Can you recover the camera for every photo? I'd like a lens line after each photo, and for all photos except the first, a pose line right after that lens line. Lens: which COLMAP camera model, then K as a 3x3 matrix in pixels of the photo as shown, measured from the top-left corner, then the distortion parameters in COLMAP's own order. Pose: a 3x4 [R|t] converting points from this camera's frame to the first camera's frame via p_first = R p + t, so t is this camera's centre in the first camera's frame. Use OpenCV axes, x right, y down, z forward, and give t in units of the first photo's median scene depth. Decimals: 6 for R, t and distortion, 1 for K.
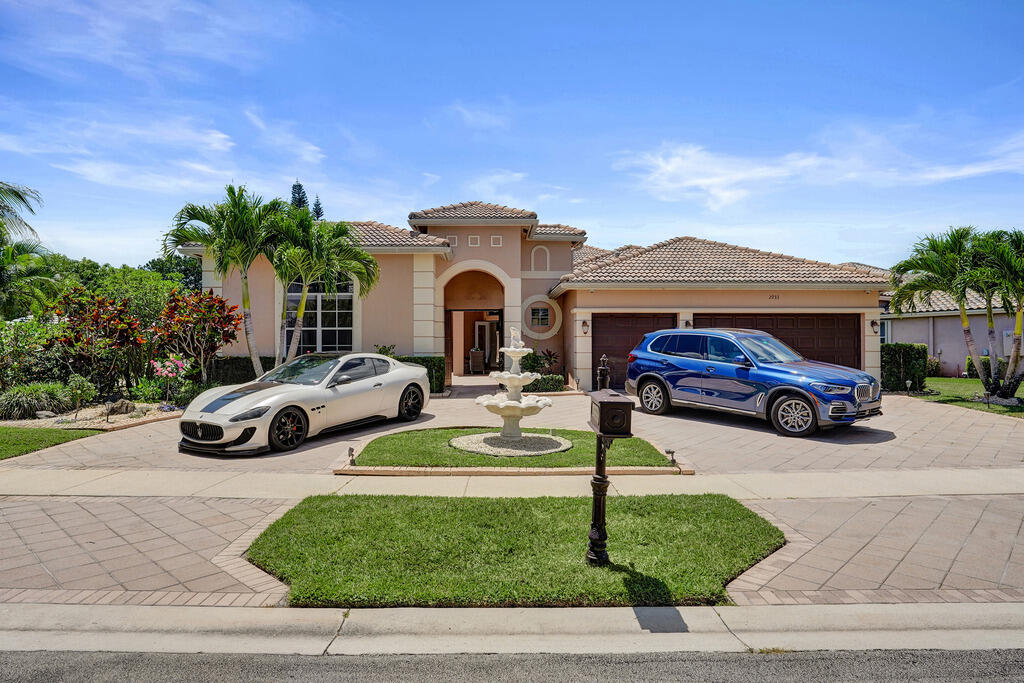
lens RADIAL K [[623.0, 0, 503.7], [0, 623.0, 340.5], [0, 0, 1]] dist [-0.017454, 0.000601]
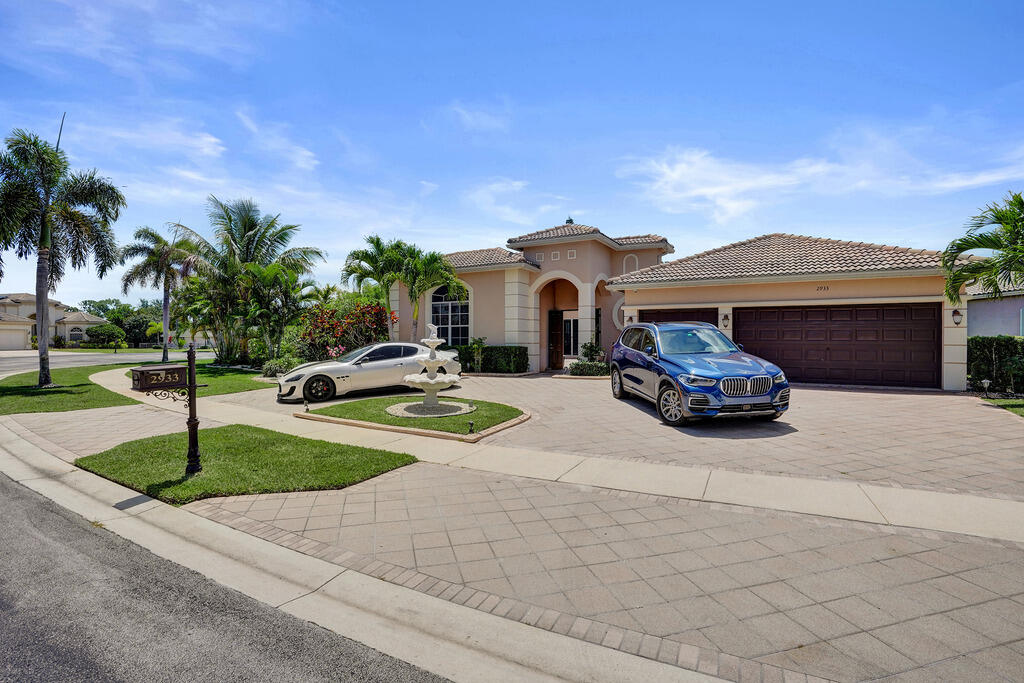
lens RADIAL K [[483.7, 0, 503.8], [0, 483.7, 343.8], [0, 0, 1]] dist [-0.070290, 0.029963]
pose [[0.852000, 0.006998, -0.523495, 0.404656], [0.003151, 0.999824, 0.018495, 0.001829], [0.523533, -0.017407, 0.851828, 0.107805]]
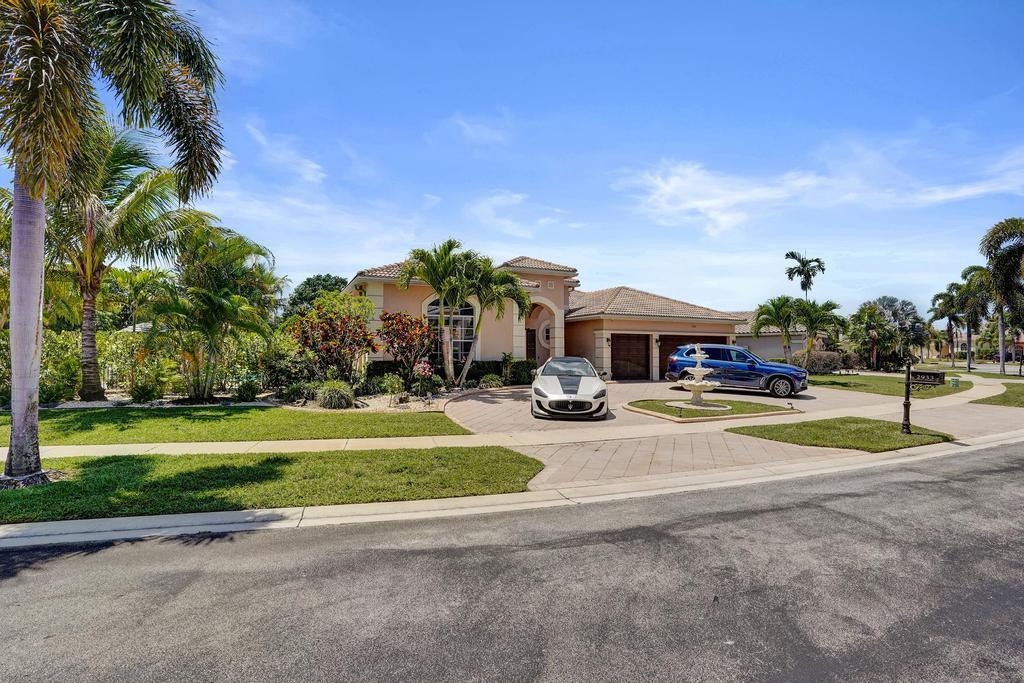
lens RADIAL K [[483.7, 0, 503.8], [0, 483.7, 343.8], [0, 0, 1]] dist [-0.070290, 0.029963]
pose [[0.916411, 0.011477, 0.400074, -0.630890], [-0.007518, 0.999906, -0.011465, -0.000011], [-0.400168, 0.007499, 0.916411, -0.045831]]
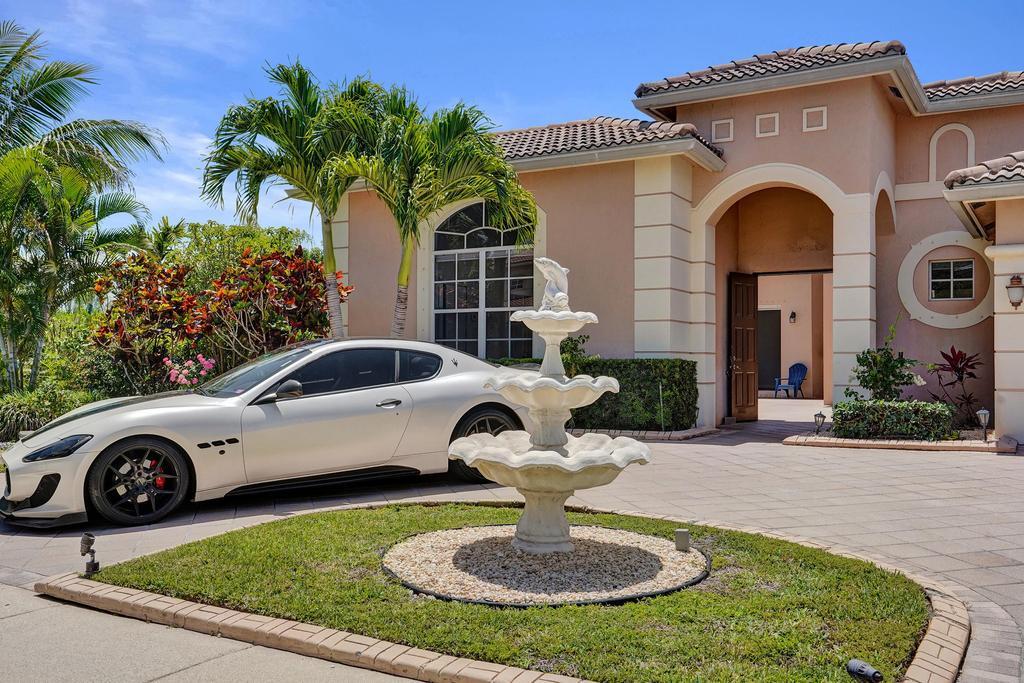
lens RADIAL K [[923.4, 0, 513.2], [0, 923.4, 355.6], [0, 0, 1]] dist [0.039923, 0.005785]
pose [[0.857792, 0.001028, -0.513996, 0.166242], [-0.001054, 0.999999, 0.000241, 0.022746], [0.513996, 0.000335, 0.857793, 0.289981]]
